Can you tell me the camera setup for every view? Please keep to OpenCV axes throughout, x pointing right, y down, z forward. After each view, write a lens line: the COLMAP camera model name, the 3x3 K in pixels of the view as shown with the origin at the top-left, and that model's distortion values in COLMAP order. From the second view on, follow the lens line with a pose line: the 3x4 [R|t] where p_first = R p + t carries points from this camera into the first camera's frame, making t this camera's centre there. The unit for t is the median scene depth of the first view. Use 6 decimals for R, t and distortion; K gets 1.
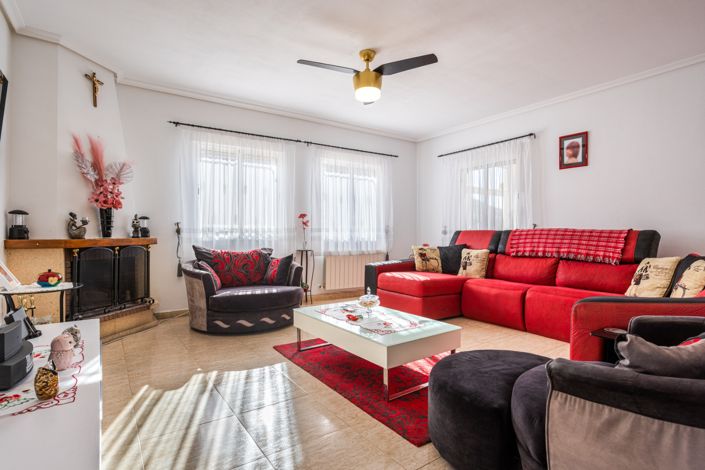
lens RADIAL K [[357.1, 0, 353.5], [0, 357.1, 234.9], [0, 0, 1]] dist [-0.026953, -0.000314]
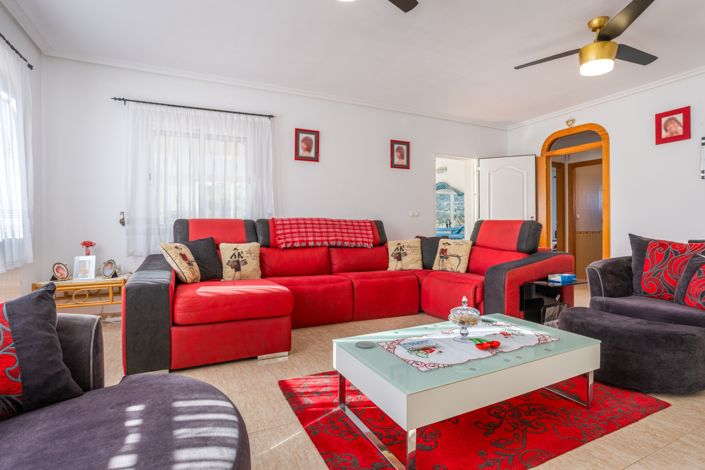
lens RADIAL K [[357.1, 0, 351.9], [0, 357.1, 228.5], [0, 0, 1]] dist [-0.026953, -0.000314]
pose [[0.179567, -0.024527, 0.983440, -0.441237], [-0.000115, 0.999689, 0.024954, -0.013899], [-0.983746, -0.004593, 0.179508, 0.704281]]
